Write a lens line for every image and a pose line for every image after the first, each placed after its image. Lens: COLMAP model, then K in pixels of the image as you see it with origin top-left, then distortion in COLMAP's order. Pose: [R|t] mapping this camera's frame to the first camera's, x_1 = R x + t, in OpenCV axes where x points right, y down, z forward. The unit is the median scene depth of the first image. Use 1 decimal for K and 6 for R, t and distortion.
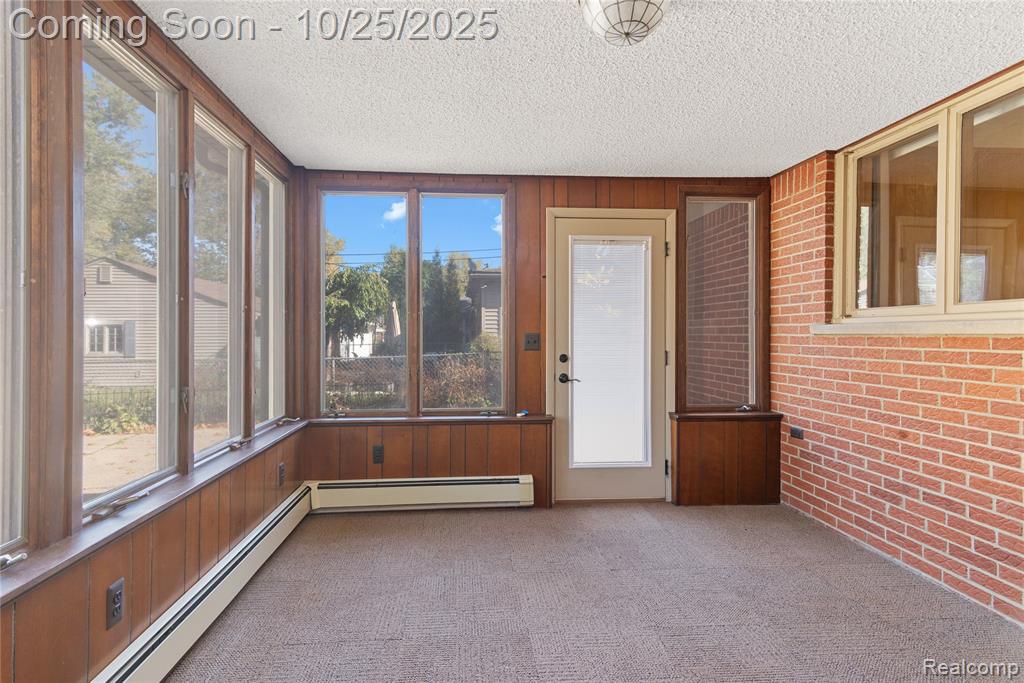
lens RADIAL K [[493.0, 0, 499.5], [0, 493.0, 325.4], [0, 0, 1]] dist [0.005924, 0.000632]
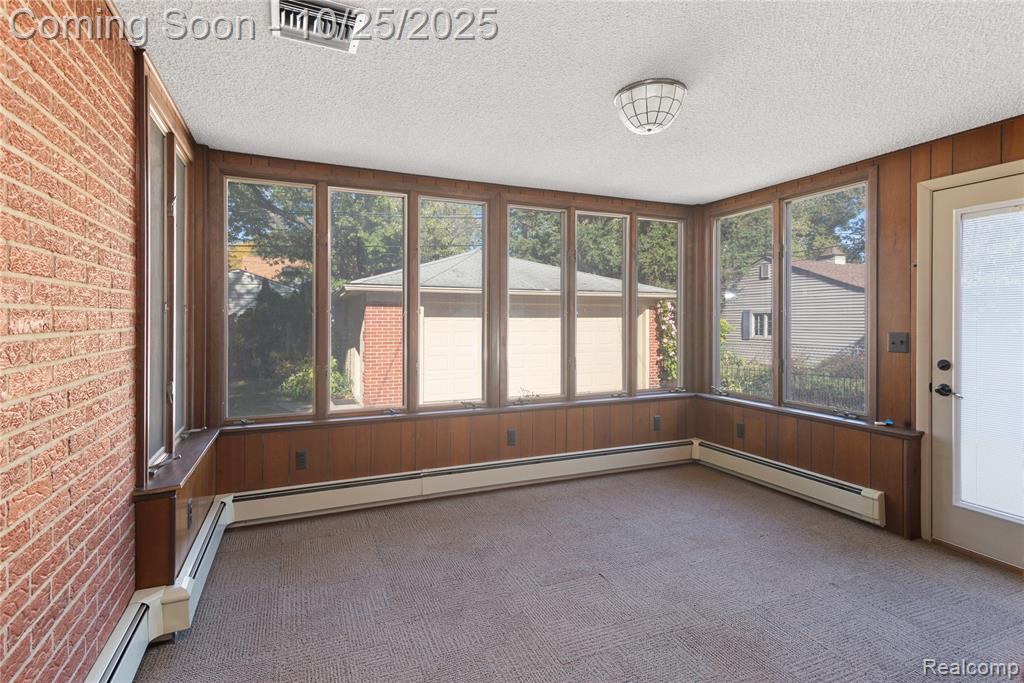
lens RADIAL K [[503.9, 0, 512.6], [0, 503.9, 313.7], [0, 0, 1]] dist [0.000423, -0.000088]
pose [[0.331777, -0.007694, -0.943327, 0.674003], [0.014911, 0.999885, -0.002911, -0.025103], [0.943240, -0.013100, 0.331853, 0.067969]]
